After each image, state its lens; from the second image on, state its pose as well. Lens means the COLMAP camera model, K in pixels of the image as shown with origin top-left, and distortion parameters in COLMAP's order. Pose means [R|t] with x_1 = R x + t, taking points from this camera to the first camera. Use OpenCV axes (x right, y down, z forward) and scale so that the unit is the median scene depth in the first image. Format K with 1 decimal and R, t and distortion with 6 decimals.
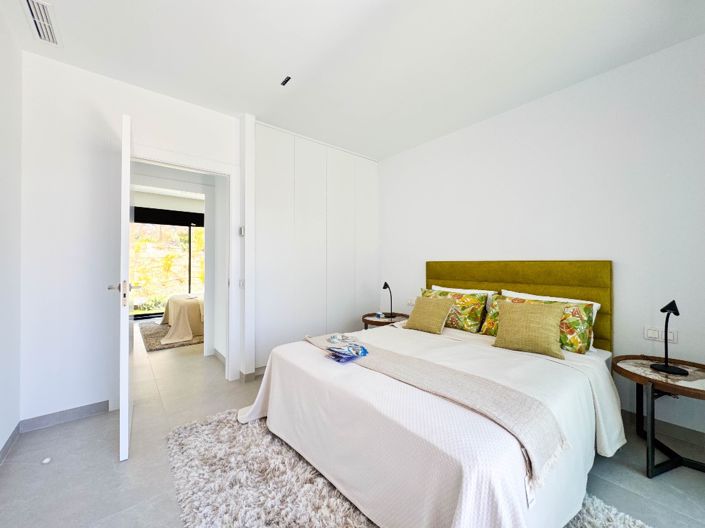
lens RADIAL K [[282.5, 0, 352.5], [0, 282.5, 264.0], [0, 0, 1]] dist [0.001464, 0.000297]
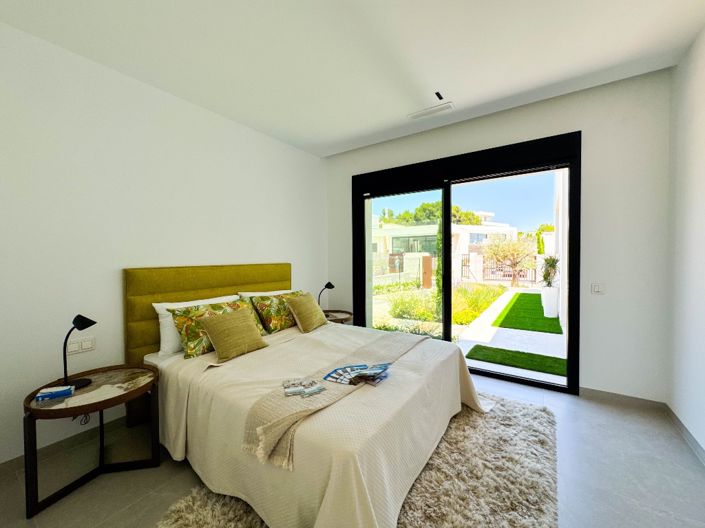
lens RADIAL K [[282.5, 0, 352.5], [0, 282.5, 264.0], [0, 0, 1]] dist [0.001464, 0.000297]
pose [[-0.278335, -0.036512, 0.959790, -0.708070], [-0.002781, 0.999304, 0.037209, -0.066463], [-0.960480, 0.007687, -0.278243, 1.019239]]
